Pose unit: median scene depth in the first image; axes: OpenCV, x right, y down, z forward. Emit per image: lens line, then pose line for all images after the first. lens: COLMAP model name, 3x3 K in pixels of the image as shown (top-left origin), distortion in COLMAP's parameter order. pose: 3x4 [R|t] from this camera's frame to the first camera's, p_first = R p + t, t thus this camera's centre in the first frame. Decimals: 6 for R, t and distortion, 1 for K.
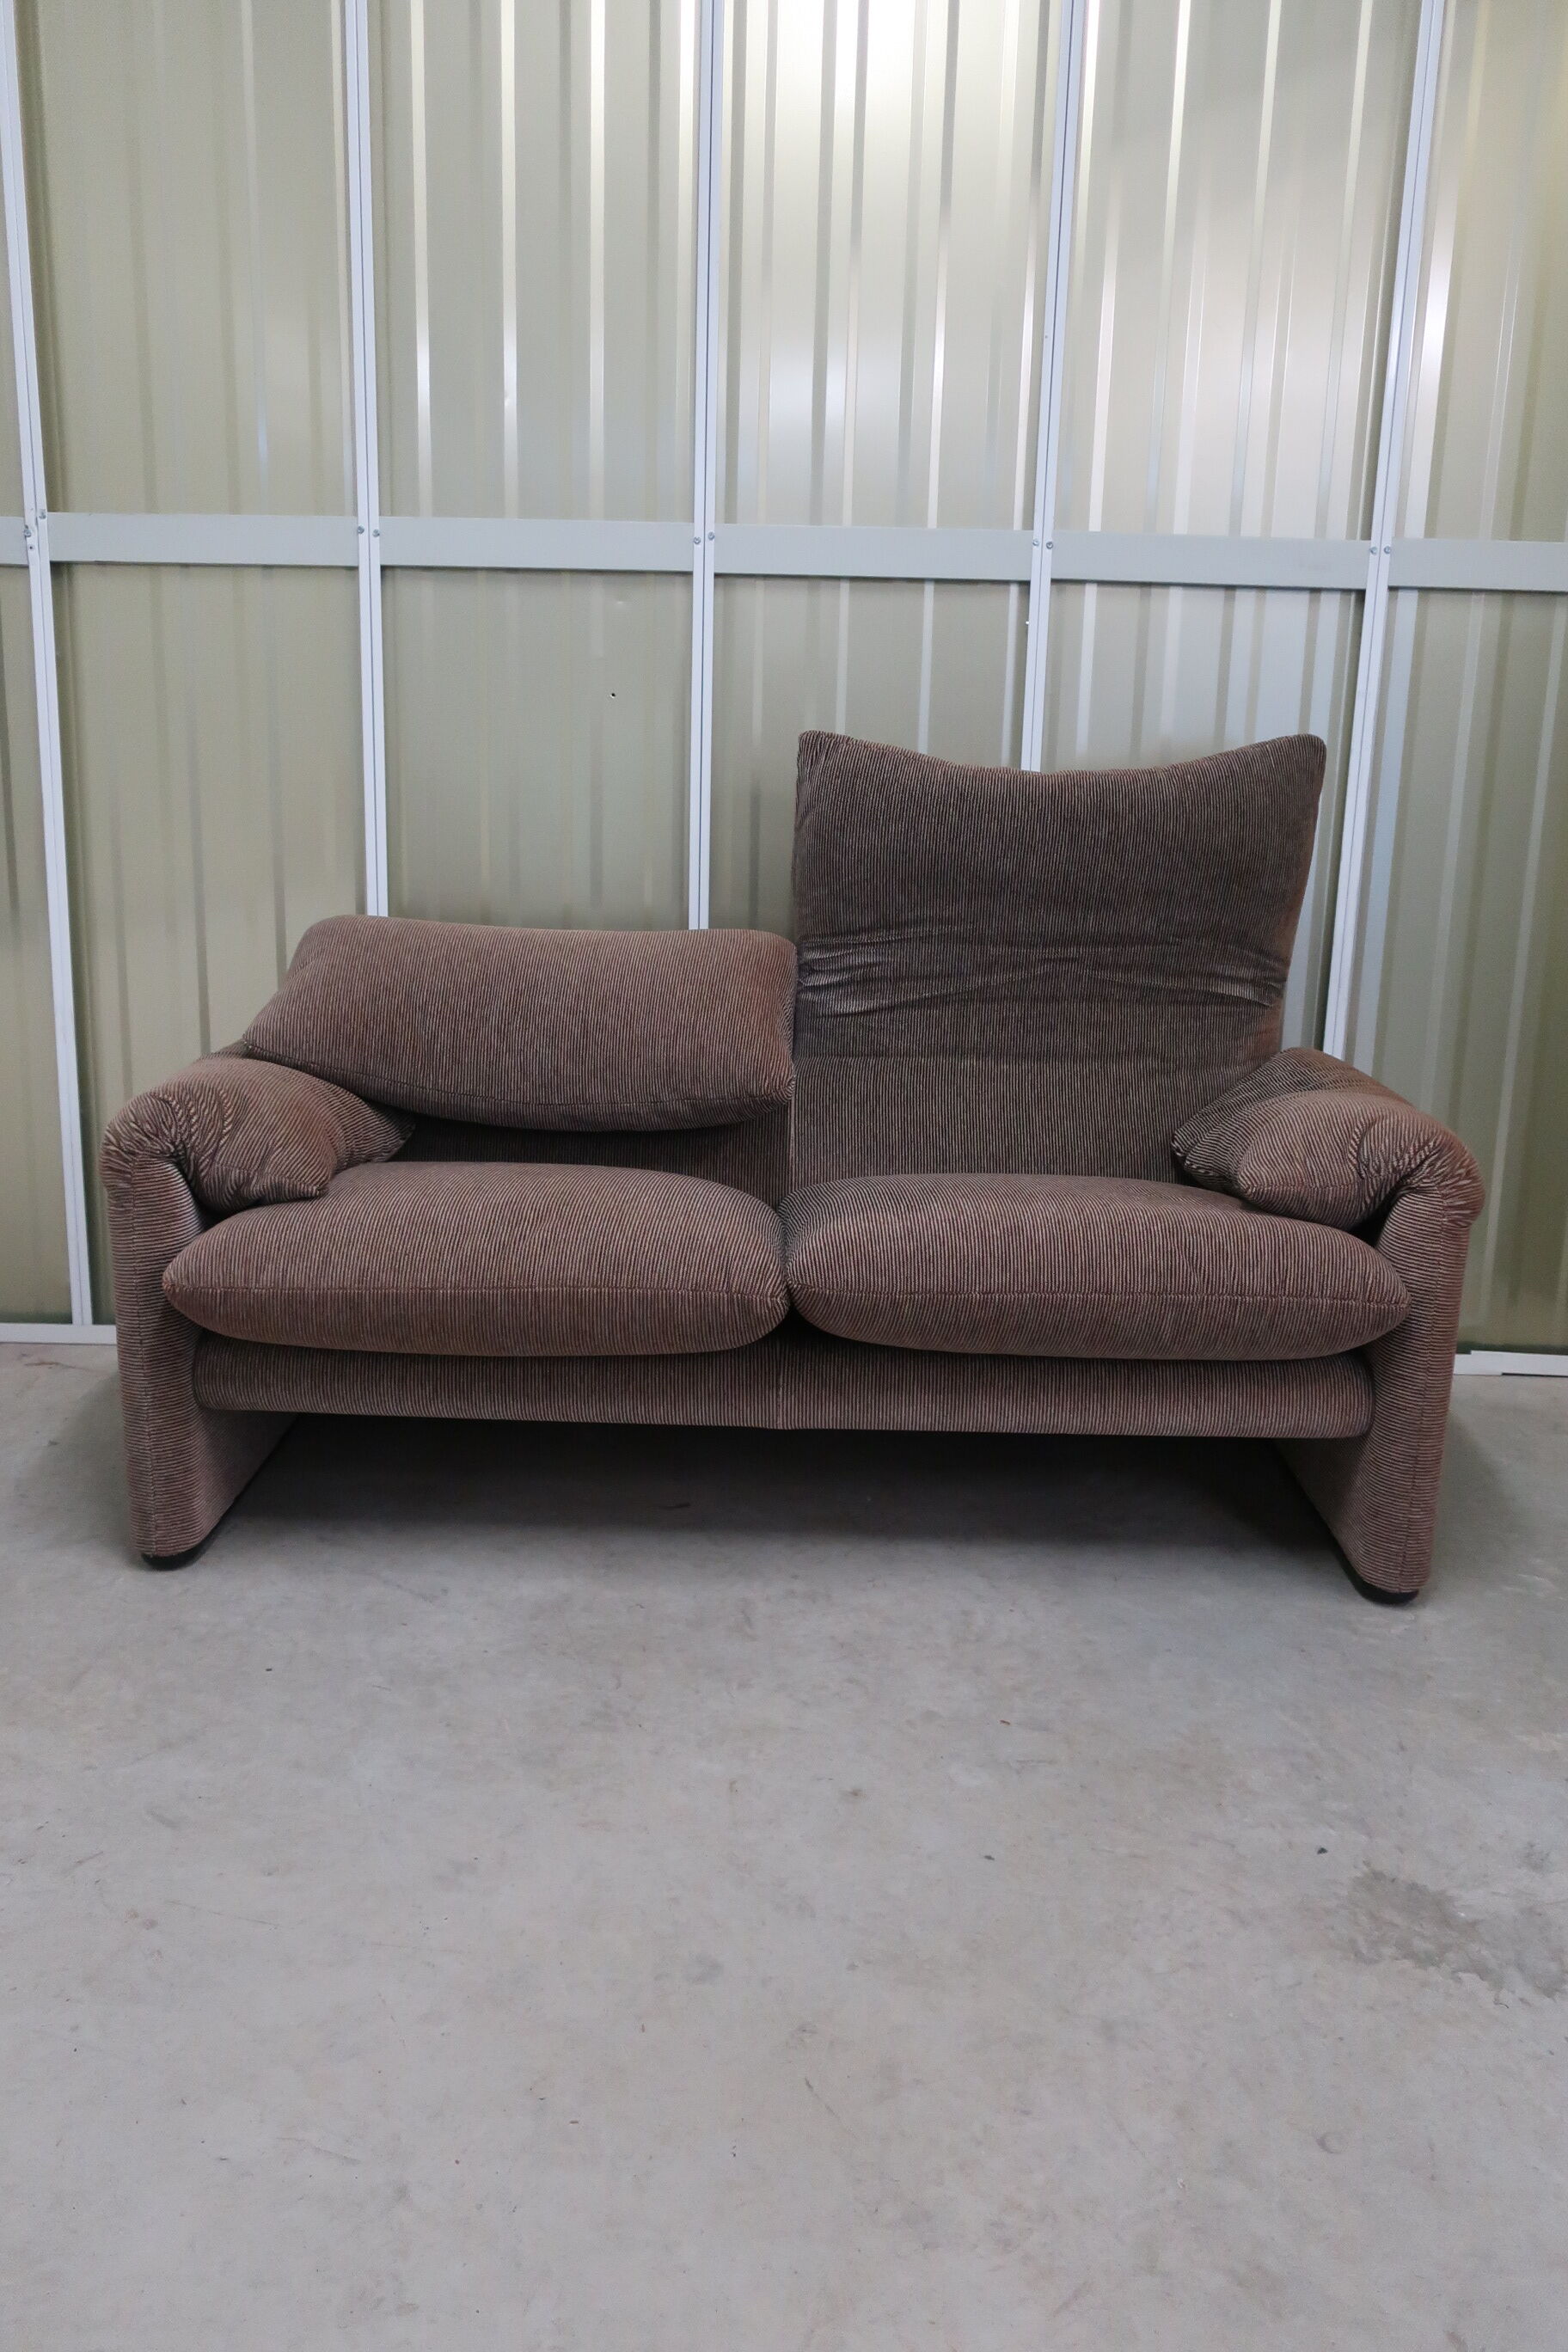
lens RADIAL K [[1853.8, 0, 785.3], [0, 1853.8, 1174.5], [0, 0, 1]] dist [0.009691, -0.001072]
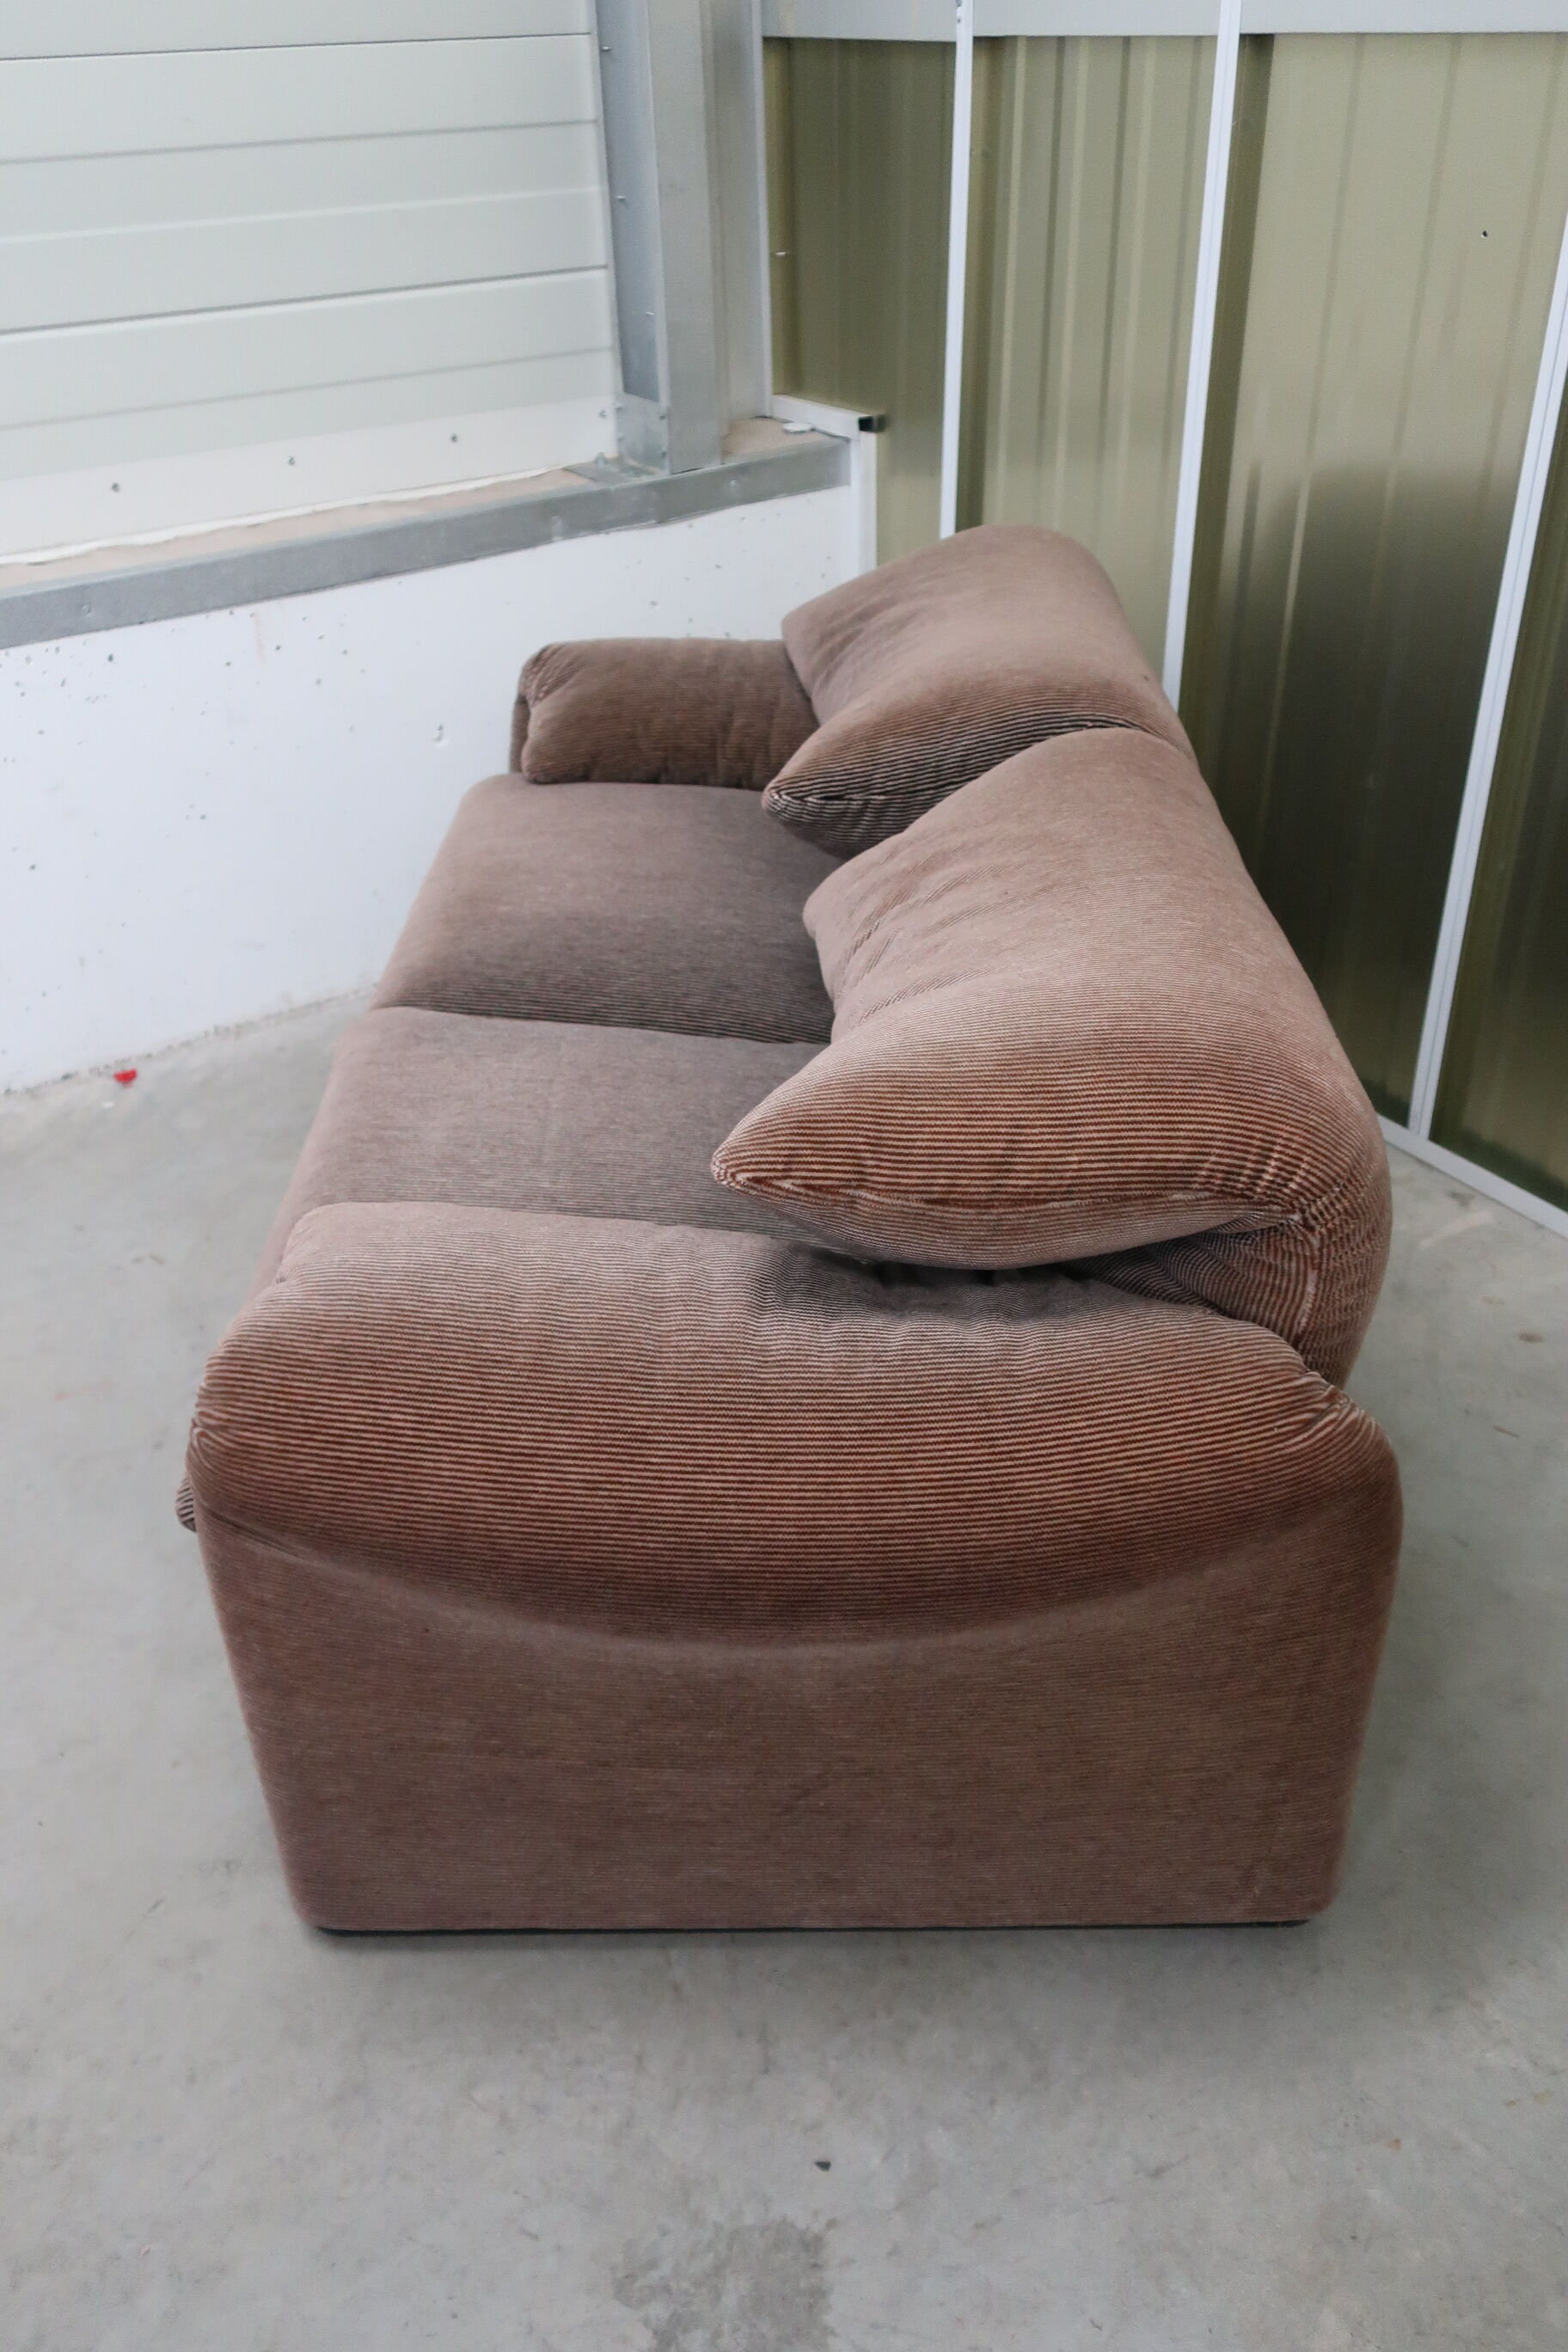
lens RADIAL K [[1853.8, 0, 788.7], [0, 1853.8, 1162.6], [0, 0, 1]] dist [0.009691, -0.001072]
pose [[0.555167, 0.409122, -0.724160, 0.509036], [-0.149224, 0.905525, 0.397186, -0.231514], [0.818243, -0.112443, 0.563769, 0.470327]]
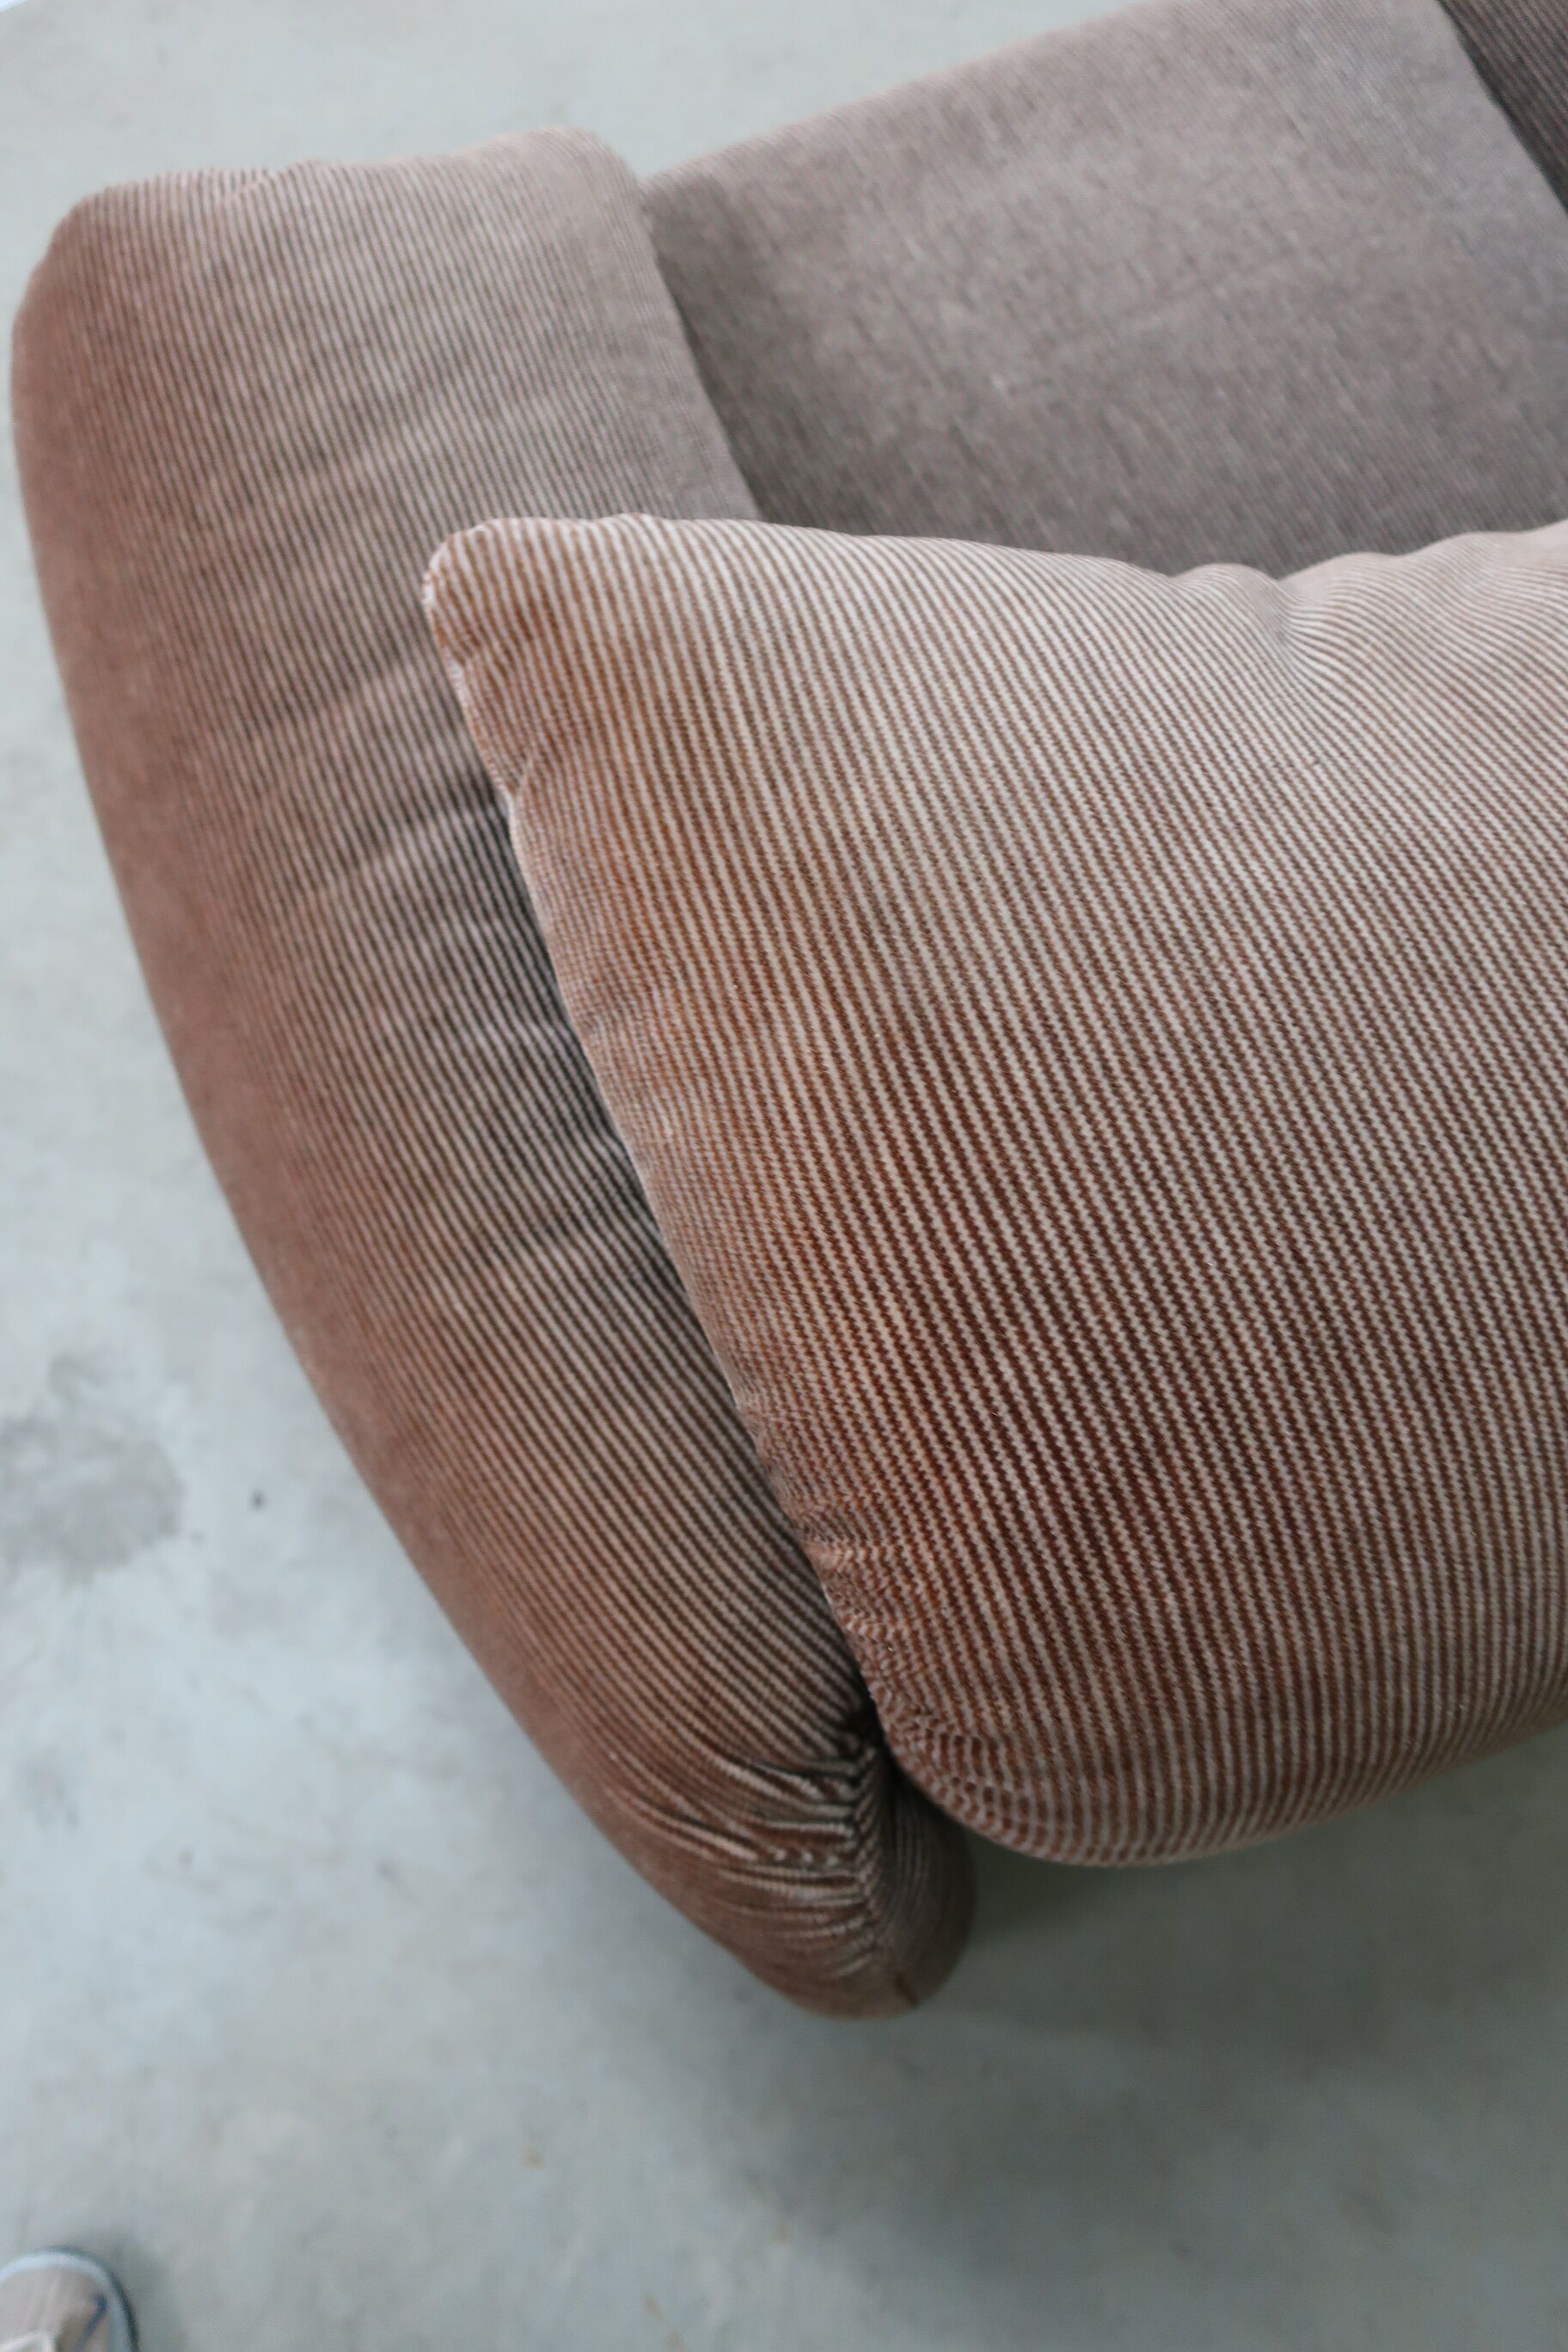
lens RADIAL K [[1853.8, 0, 779.1], [0, 1853.8, 1160.3], [0, 0, 1]] dist [0.009691, -0.001072]
pose [[-0.497607, 0.784958, -0.369091, 0.266113], [-0.235759, 0.287100, 0.928435, -0.247822], [0.834748, 0.549012, 0.042198, 0.817573]]
